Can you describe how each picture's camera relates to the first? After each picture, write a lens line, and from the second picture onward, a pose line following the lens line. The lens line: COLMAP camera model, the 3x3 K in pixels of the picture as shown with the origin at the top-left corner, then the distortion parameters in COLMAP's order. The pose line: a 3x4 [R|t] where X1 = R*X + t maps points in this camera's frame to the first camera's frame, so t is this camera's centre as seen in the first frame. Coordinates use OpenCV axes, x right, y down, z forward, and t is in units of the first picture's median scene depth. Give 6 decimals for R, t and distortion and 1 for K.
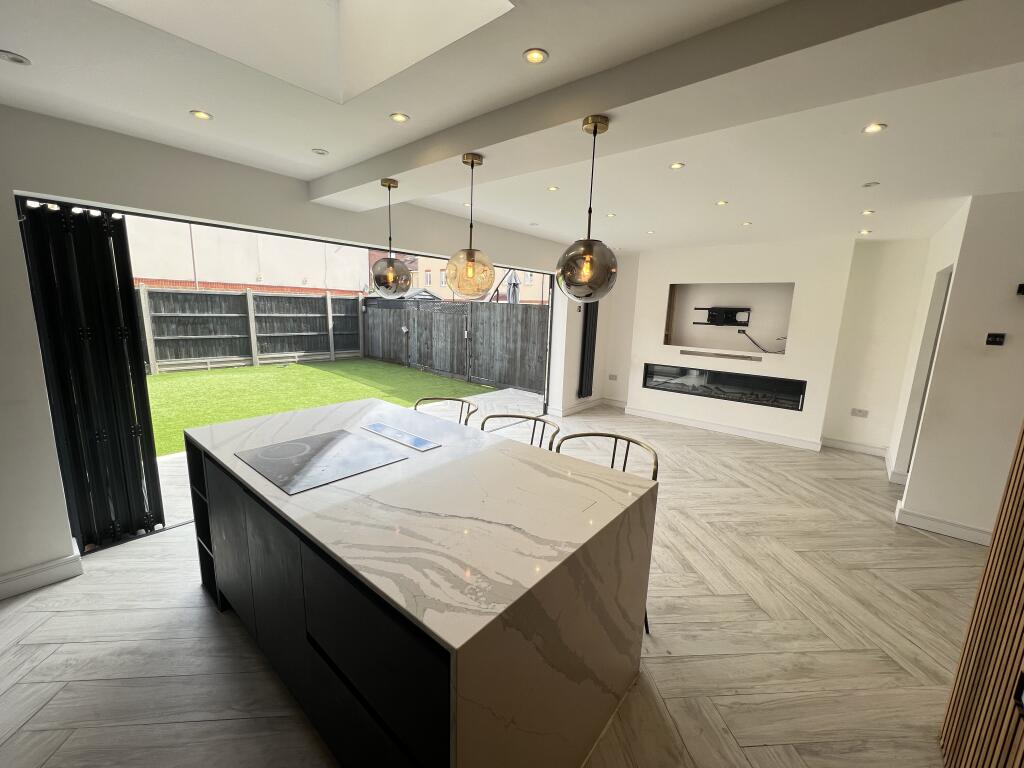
lens RADIAL K [[408.9, 0, 512.0], [0, 408.9, 384.0], [0, 0, 1]] dist [-0.003527, -0.000196]
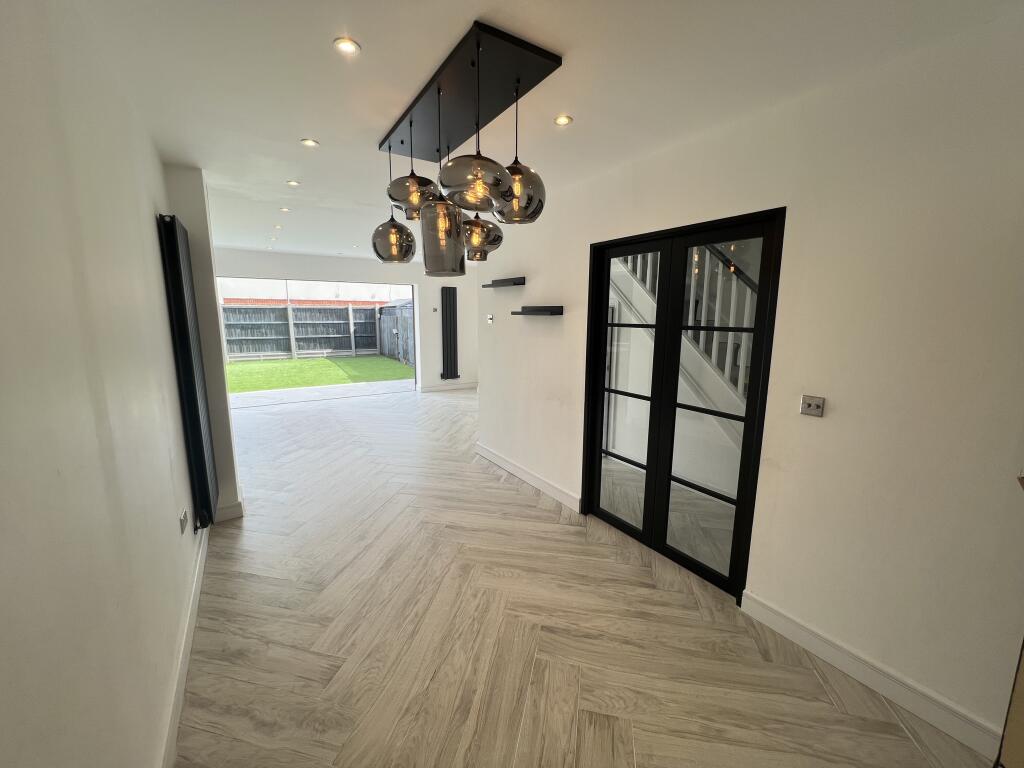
lens RADIAL K [[408.9, 0, 512.0], [0, 408.9, 384.0], [0, 0, 1]] dist [-0.003527, -0.000196]
pose [[0.956723, 0.023737, -0.290032, 0.478972], [-0.029777, 0.999422, -0.016427, 0.040839], [0.289474, 0.024353, 0.956876, -0.104303]]
